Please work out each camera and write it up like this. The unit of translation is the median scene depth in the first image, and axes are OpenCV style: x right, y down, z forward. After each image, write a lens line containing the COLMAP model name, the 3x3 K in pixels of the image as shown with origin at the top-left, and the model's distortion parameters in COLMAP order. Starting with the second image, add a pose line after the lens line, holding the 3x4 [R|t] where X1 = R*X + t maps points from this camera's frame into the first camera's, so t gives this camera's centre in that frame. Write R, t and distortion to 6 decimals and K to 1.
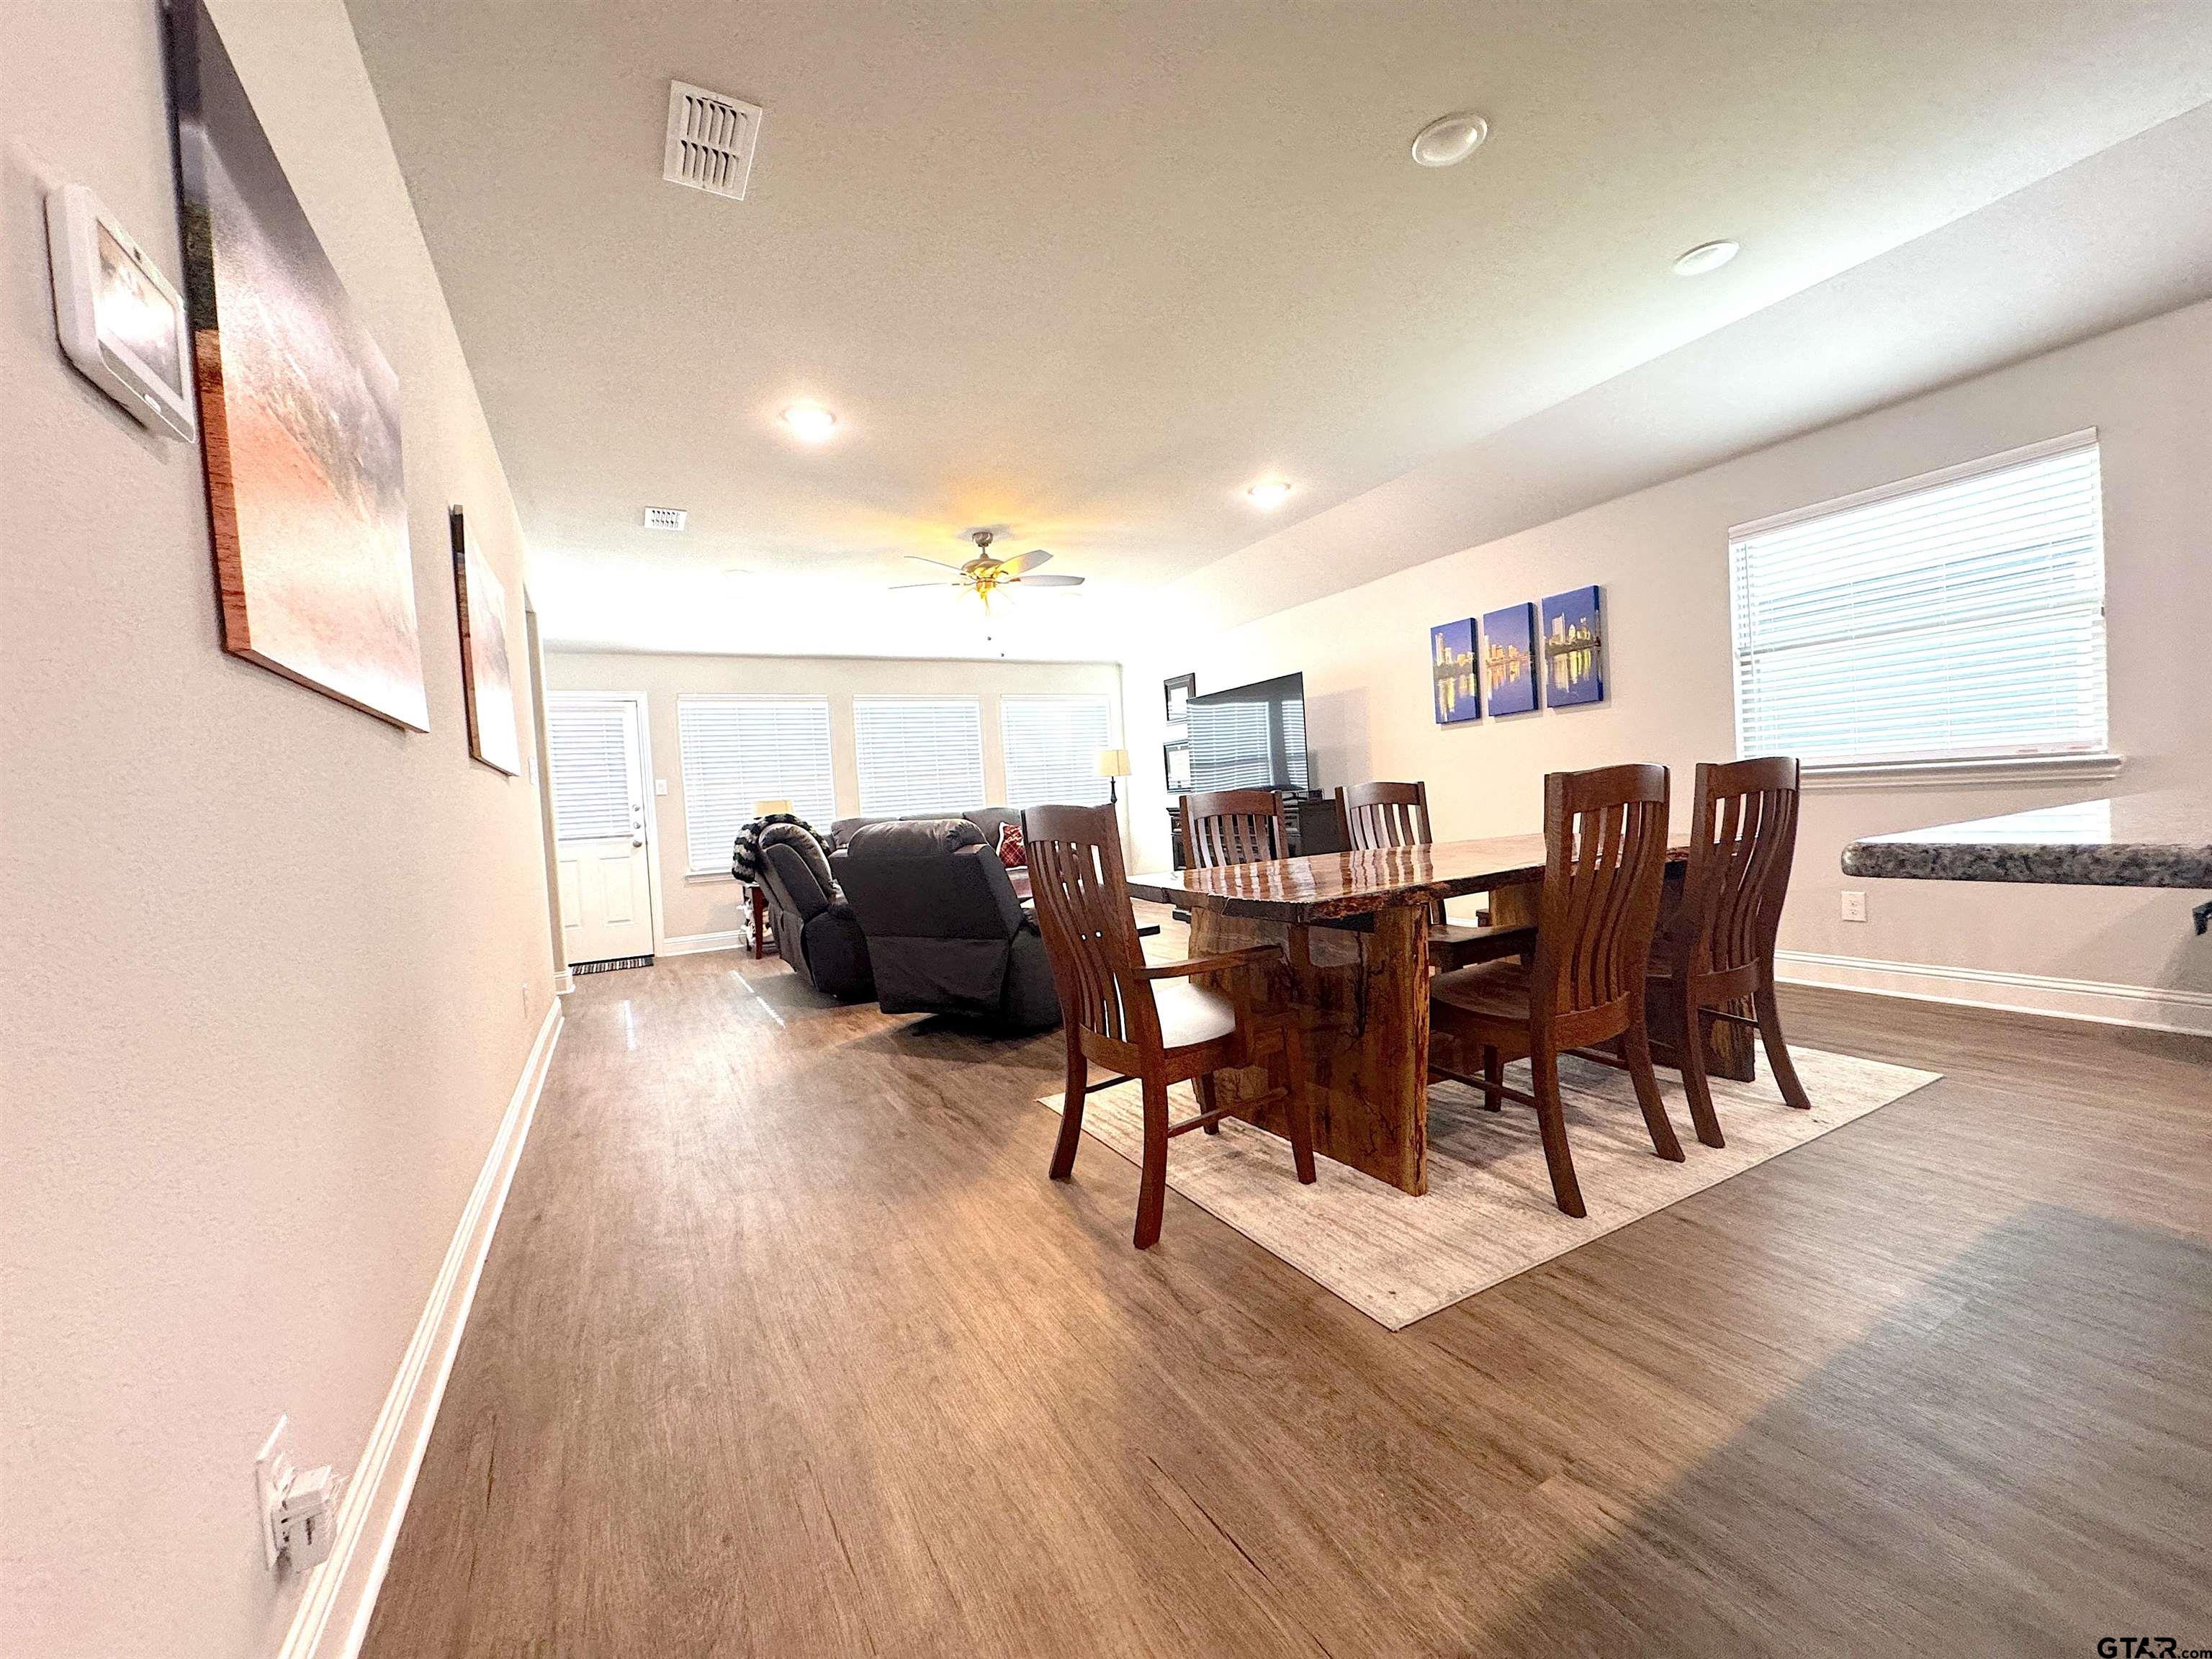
lens RADIAL K [[879.7, 0, 1108.8], [0, 879.7, 829.1], [0, 0, 1]] dist [-0.002225, 0.000363]
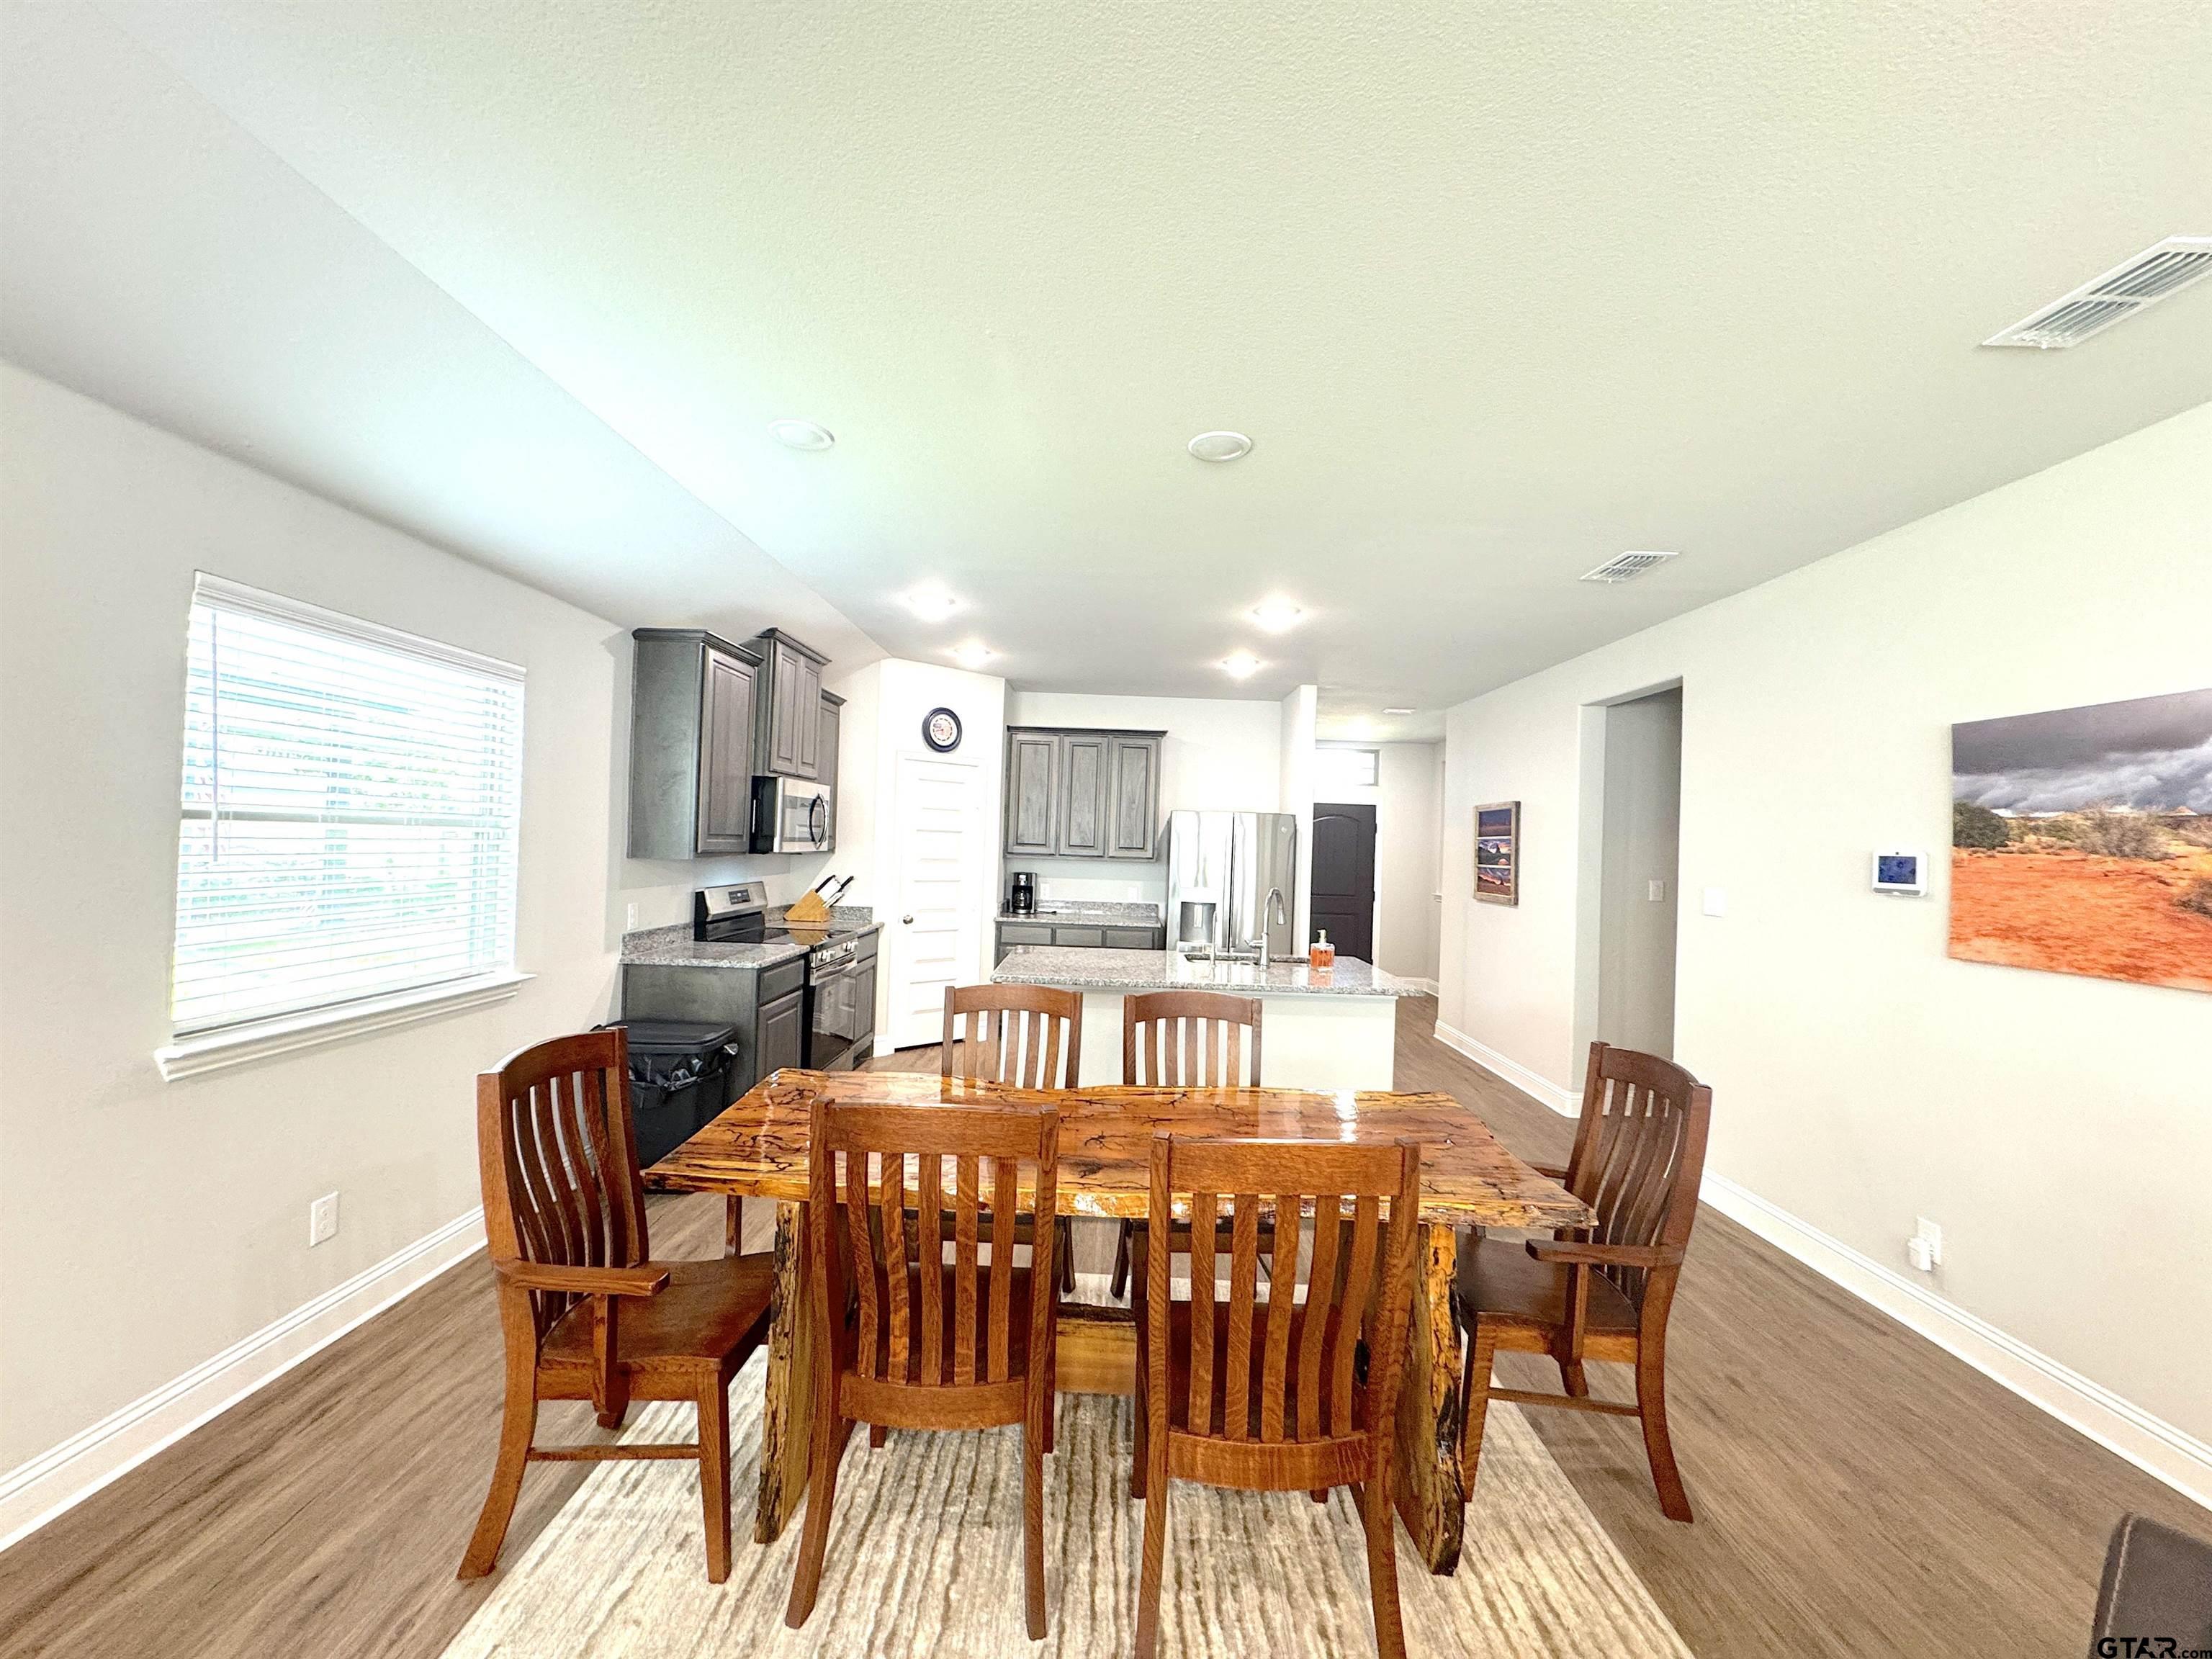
lens RADIAL K [[886.4, 0, 1107.2], [0, 886.4, 830.5], [0, 0, 1]] dist [-0.001778, 0.000223]
pose [[-0.869749, 0.037979, 0.492031, -0.012959], [0.033782, 0.999277, -0.017417, -0.164062], [-0.492337, 0.001473, -0.870403, 1.201651]]
